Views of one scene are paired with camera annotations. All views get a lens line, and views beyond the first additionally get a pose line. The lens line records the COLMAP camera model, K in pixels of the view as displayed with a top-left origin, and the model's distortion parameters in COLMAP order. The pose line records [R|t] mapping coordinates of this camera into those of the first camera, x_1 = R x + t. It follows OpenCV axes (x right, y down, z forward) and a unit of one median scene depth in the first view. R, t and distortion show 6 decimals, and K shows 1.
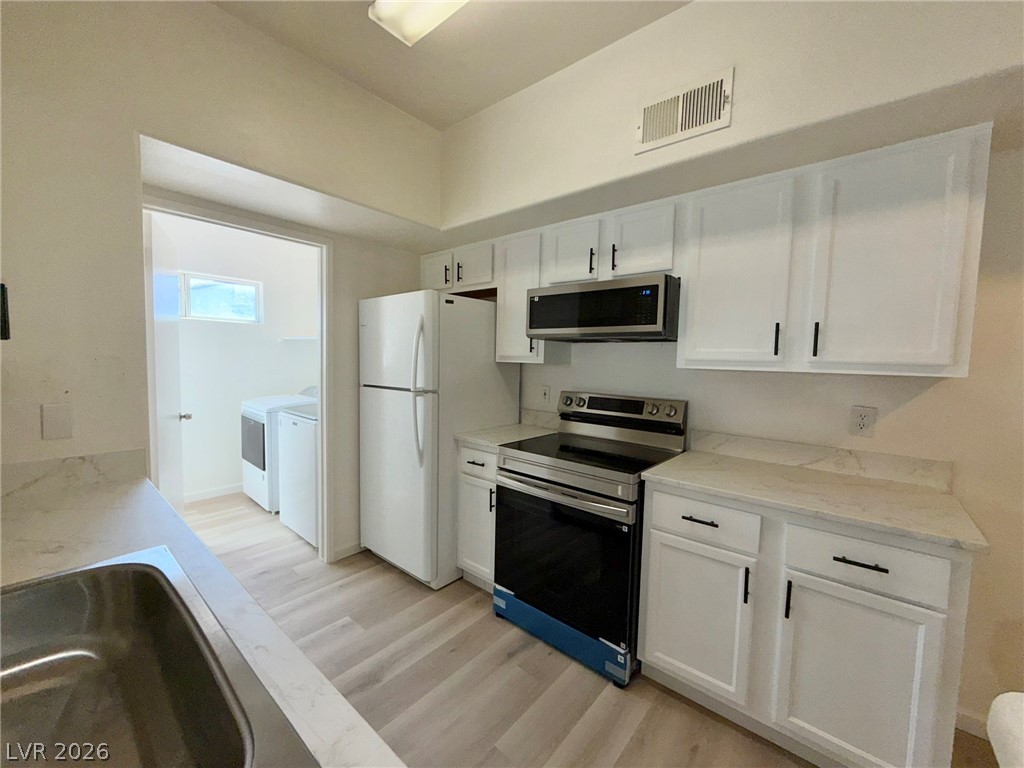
lens RADIAL K [[410.6, 0, 507.3], [0, 410.6, 384.2], [0, 0, 1]] dist [0.000191, 0.000072]
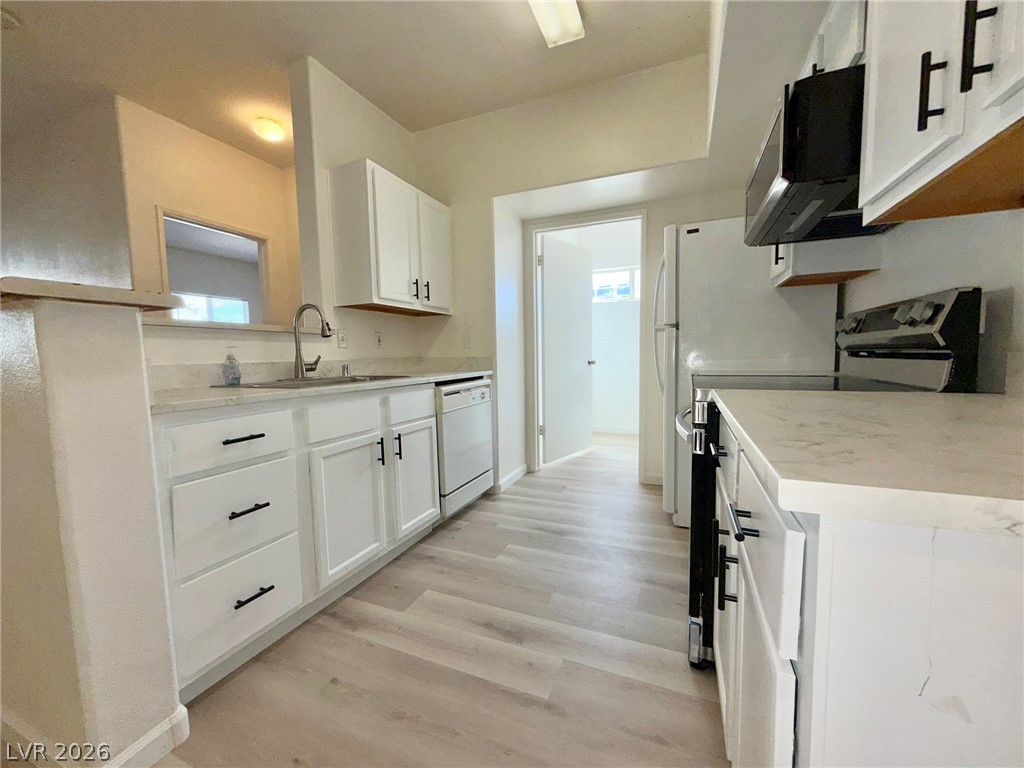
lens RADIAL K [[410.6, 0, 507.3], [0, 410.6, 384.2], [0, 0, 1]] dist [0.000191, 0.000072]
pose [[0.298377, 0.043276, -0.953467, 0.543282], [-0.035039, 0.998795, 0.034368, 0.113870], [0.953805, 0.023154, 0.299533, 0.252715]]
